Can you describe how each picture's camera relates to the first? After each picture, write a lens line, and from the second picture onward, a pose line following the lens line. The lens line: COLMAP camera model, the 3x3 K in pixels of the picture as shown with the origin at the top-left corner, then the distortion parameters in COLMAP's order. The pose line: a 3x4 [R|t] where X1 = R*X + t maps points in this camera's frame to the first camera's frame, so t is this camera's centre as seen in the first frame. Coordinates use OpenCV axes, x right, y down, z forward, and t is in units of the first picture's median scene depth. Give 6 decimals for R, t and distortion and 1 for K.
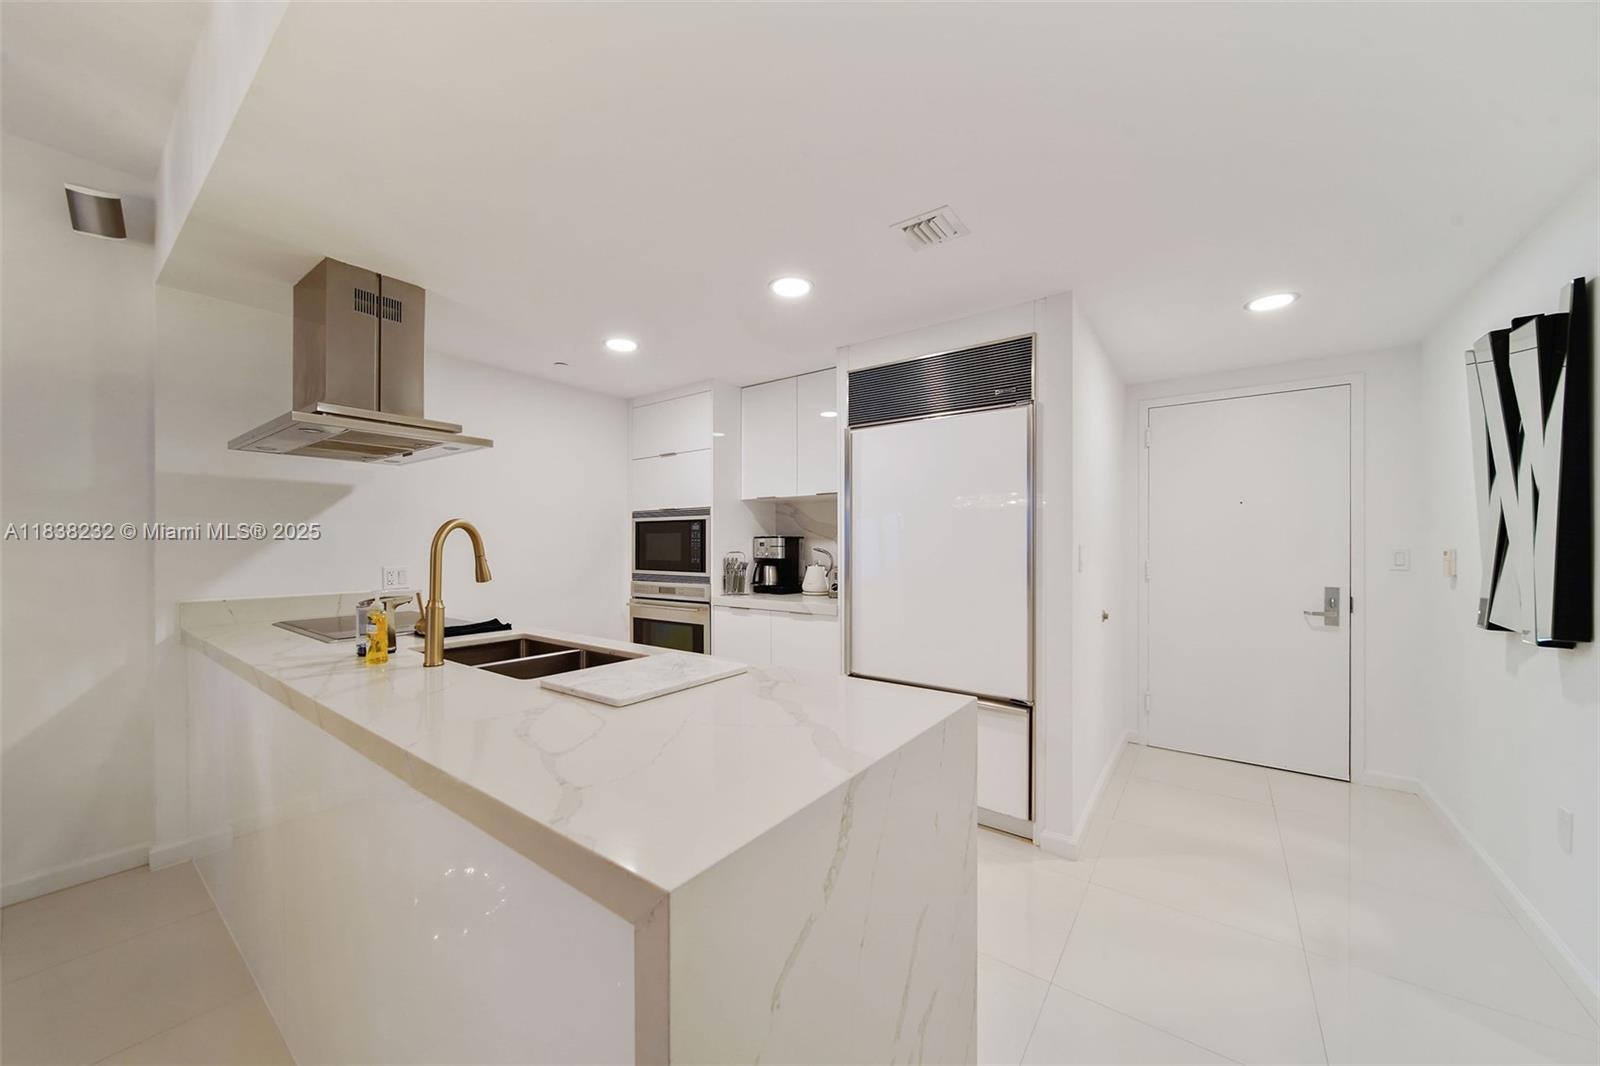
lens RADIAL K [[563.8, 0, 756.5], [0, 563.8, 544.4], [0, 0, 1]] dist [-0.005071, -0.001983]
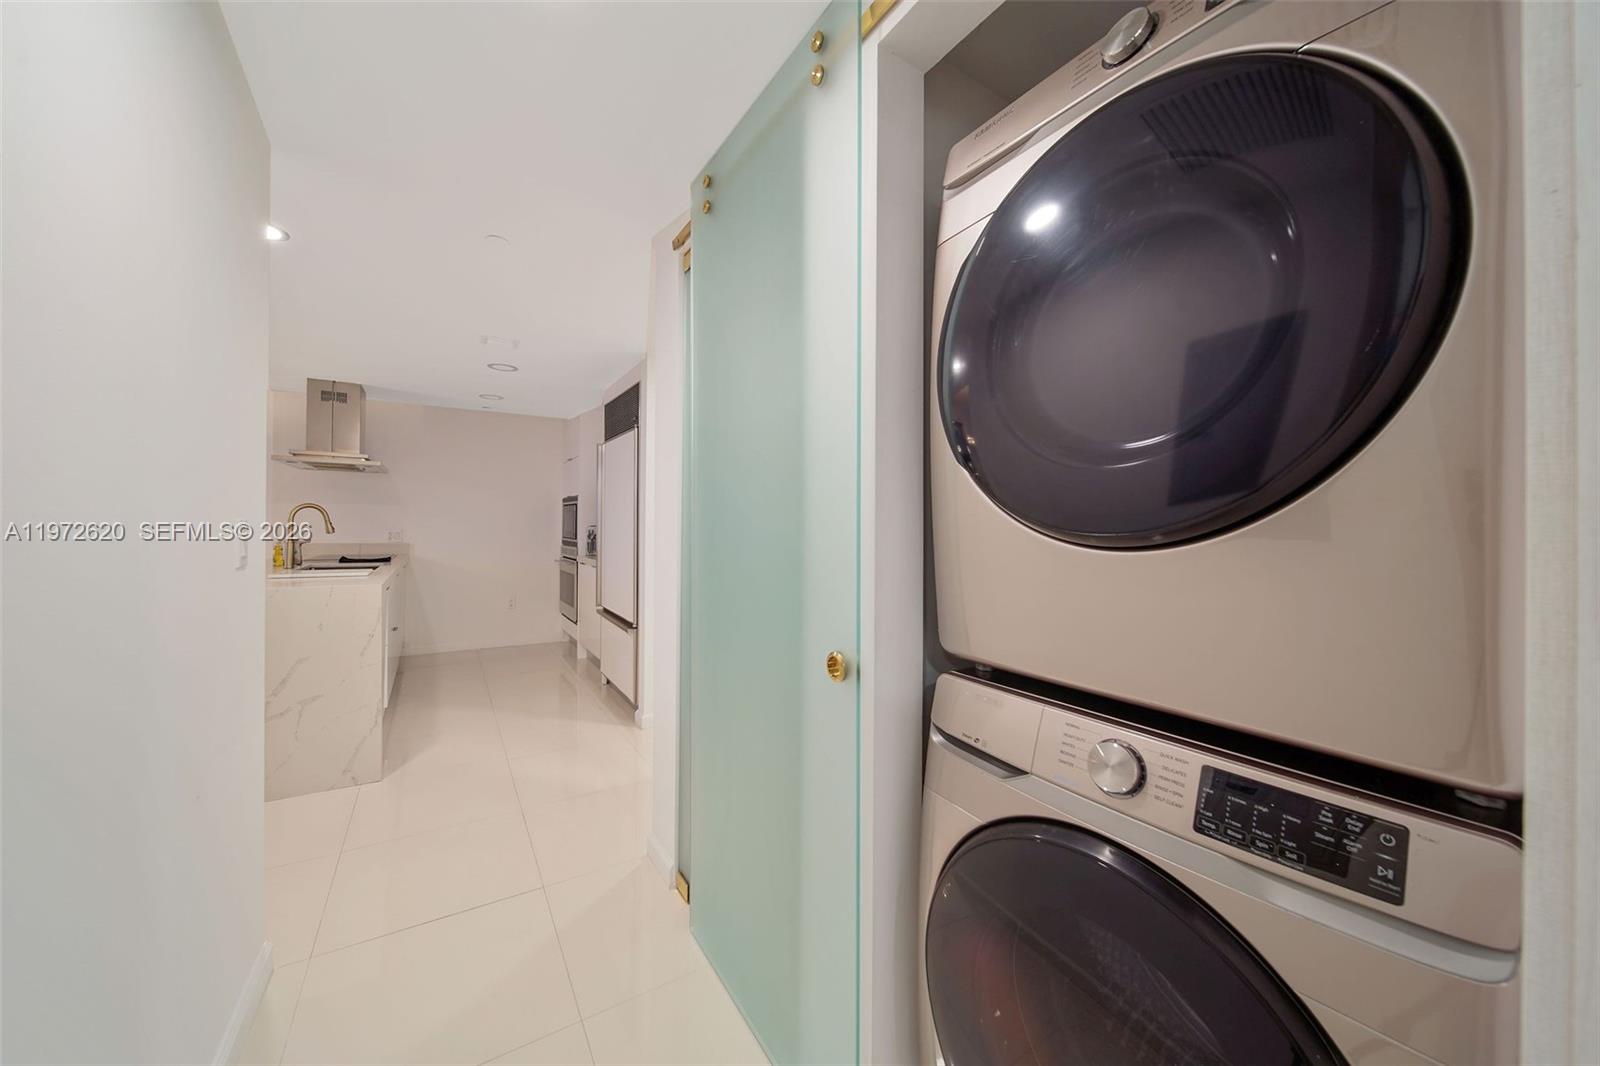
lens RADIAL K [[526.5, 0, 807.2], [0, 526.5, 530.2], [0, 0, 1]] dist [0.001602, 0.000051]
pose [[0.951329, 0.016453, -0.307738, 0.916258], [-0.015390, 0.999864, 0.005882, 0.008207], [0.307793, -0.000860, 0.951453, -0.130900]]
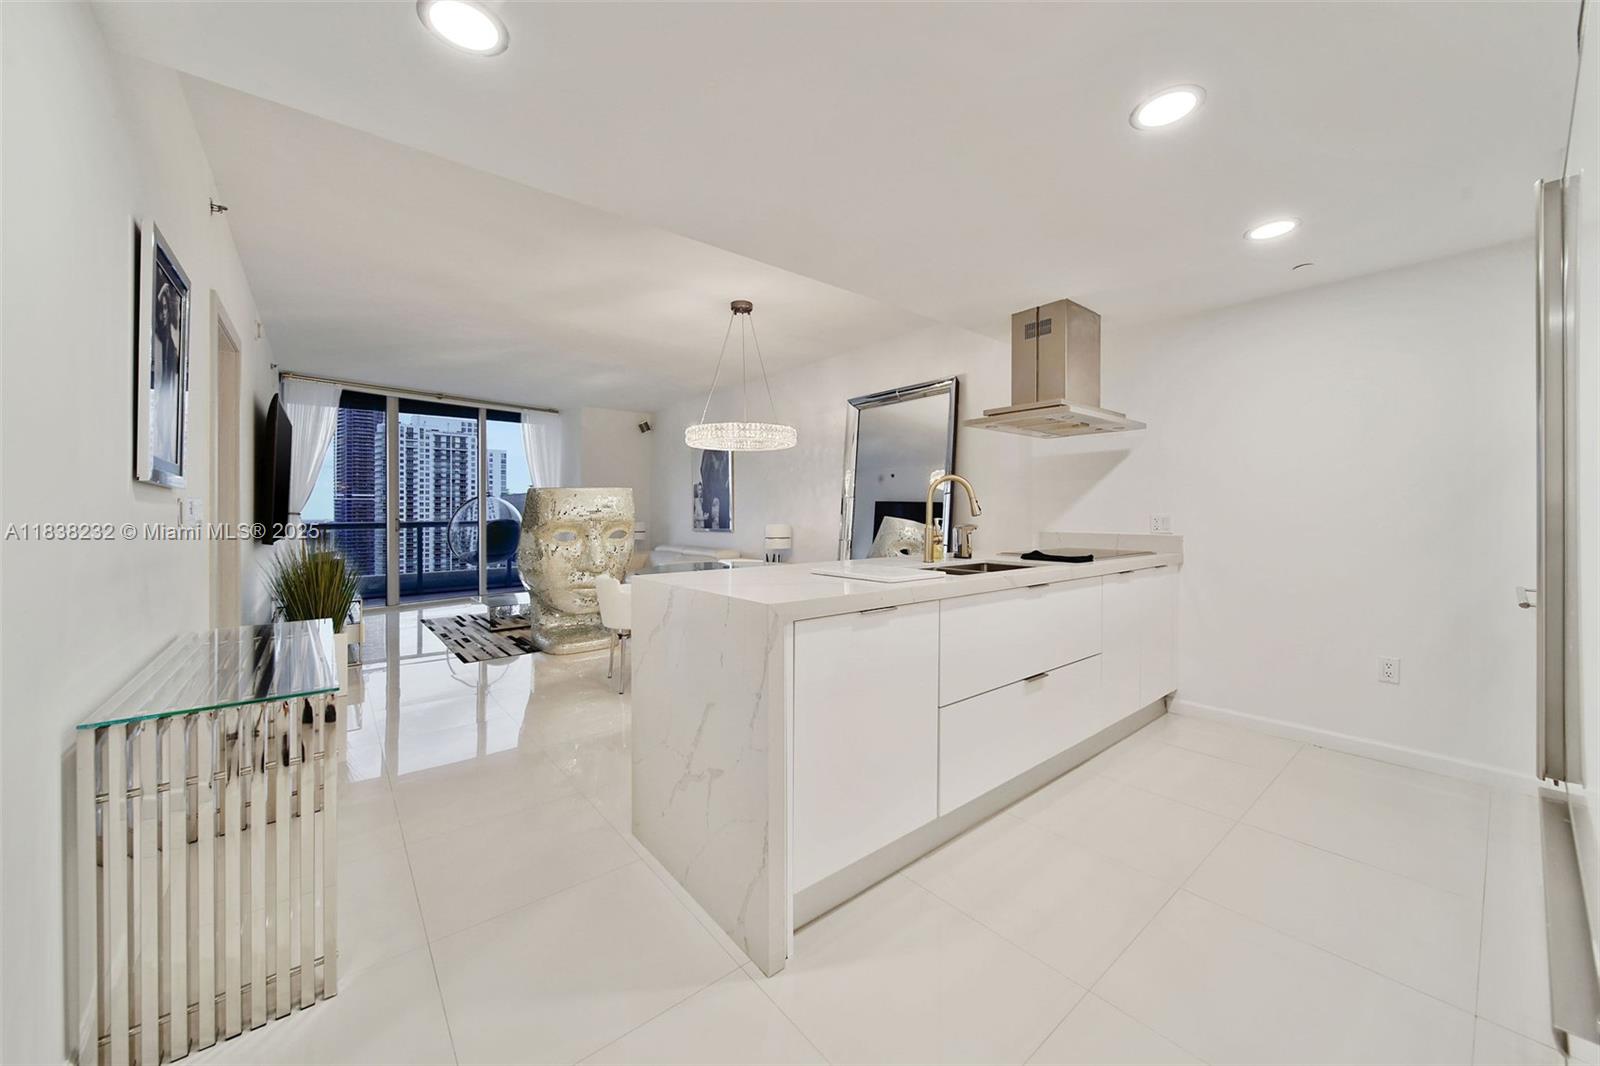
lens RADIAL K [[563.8, 0, 814.9], [0, 563.8, 512.6], [0, 0, 1]] dist [-0.005071, -0.001983]
pose [[-0.205214, -0.001502, -0.978716, 0.545761], [-0.000226, 0.999999, -0.001487, 0.030481], [0.978717, -0.000084, -0.205214, 0.464782]]
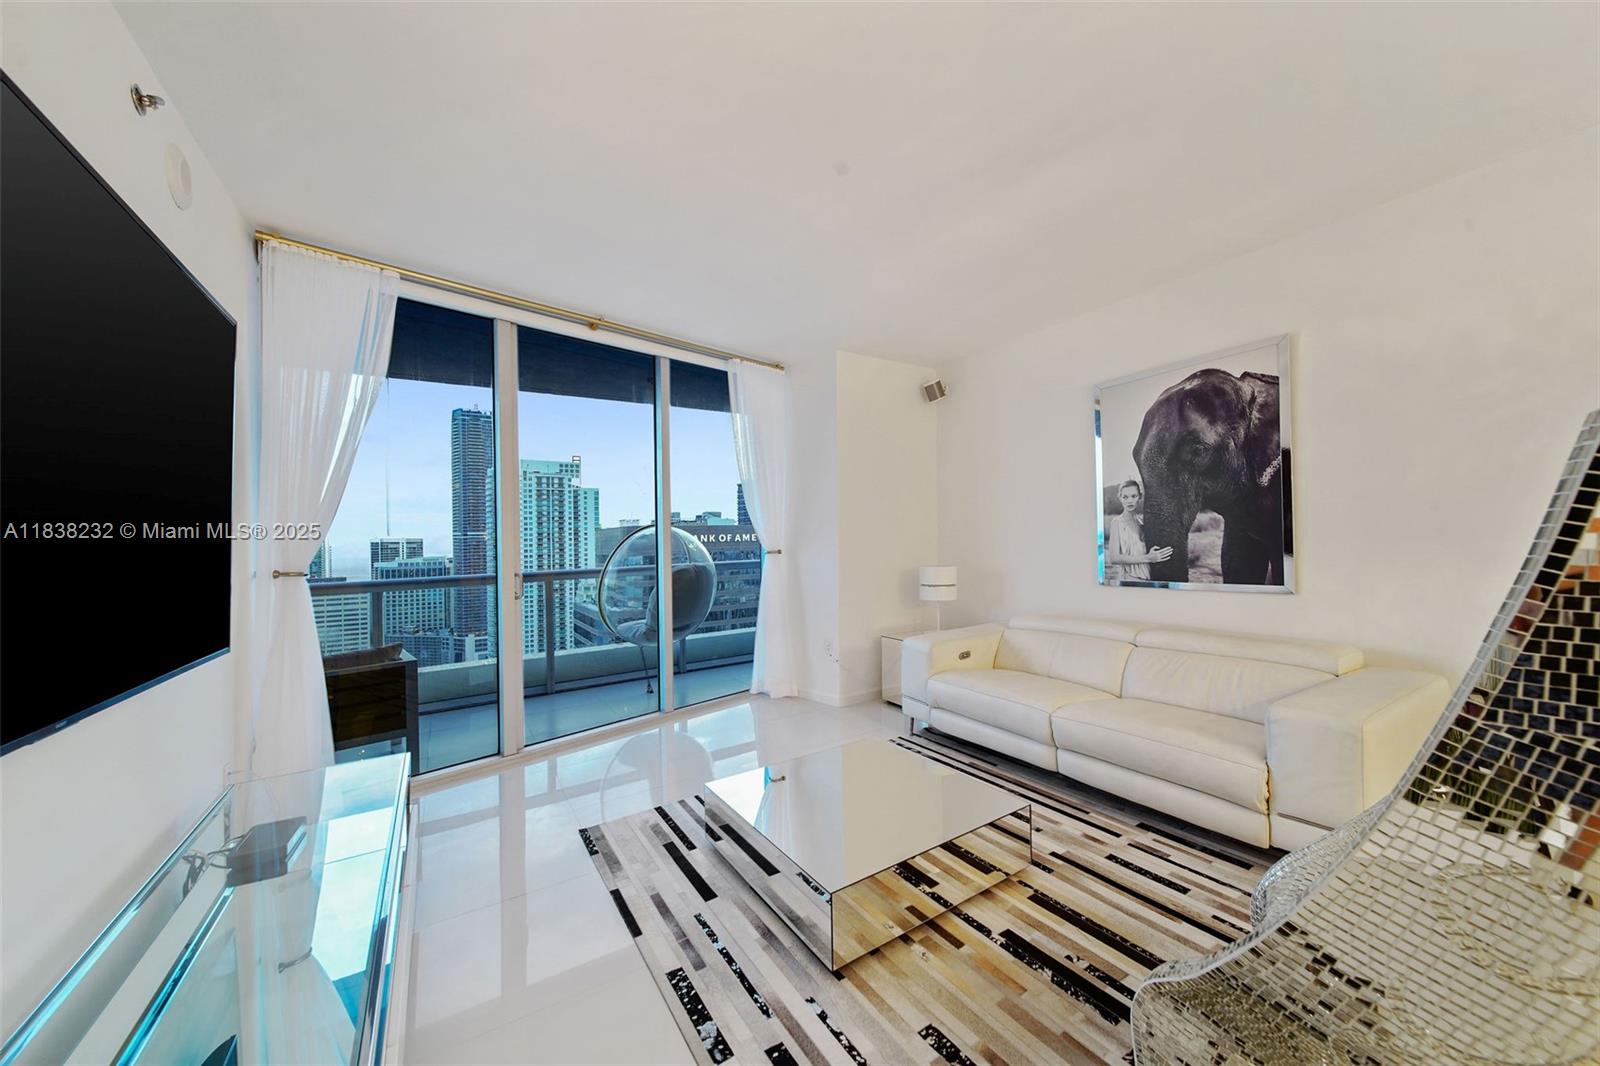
lens RADIAL K [[563.8, 0, 817.2], [0, 563.8, 531.0], [0, 0, 1]] dist [-0.005071, -0.001983]
pose [[-0.333588, -0.011274, -0.942651, -0.346425], [0.022345, 0.999553, -0.019862, 0.007593], [0.942454, -0.027689, -0.333187, -0.577433]]
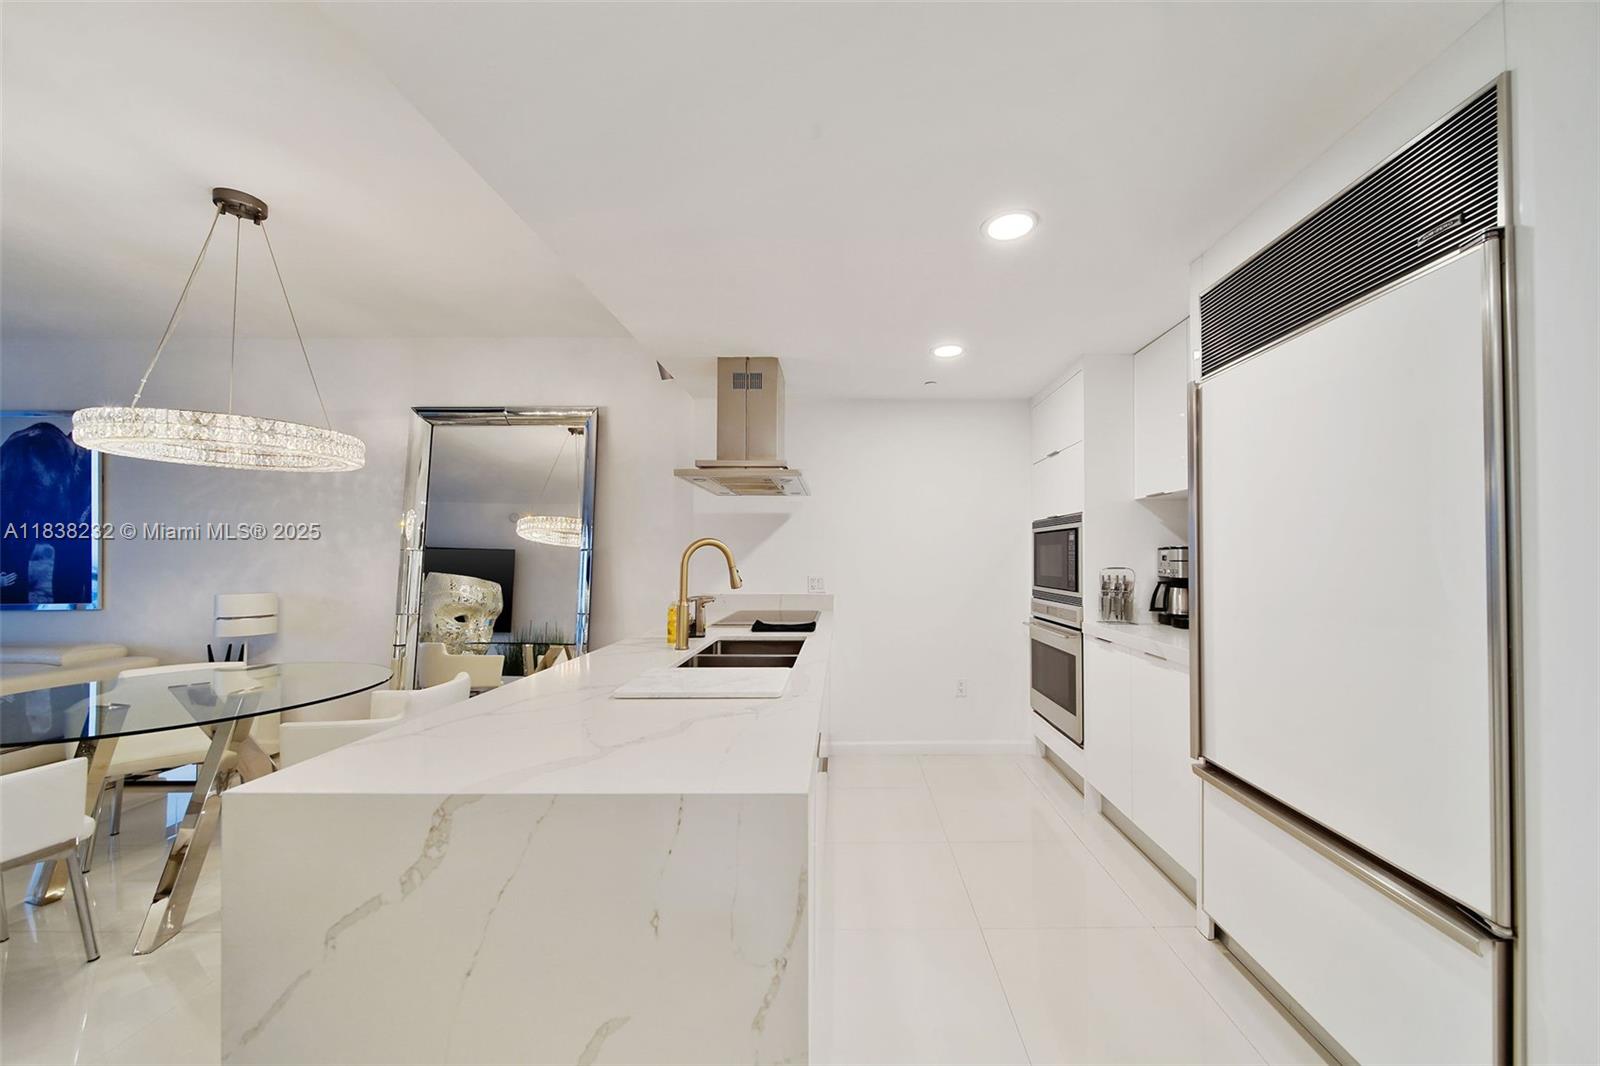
lens RADIAL K [[563.8, 0, 855.3], [0, 563.8, 546.6], [0, 0, 1]] dist [-0.005071, -0.001983]
pose [[0.621962, -0.014273, -0.782917, 0.351474], [-0.000421, 0.999828, -0.018562, -0.001161], [0.783047, 0.011874, 0.621849, 0.236353]]
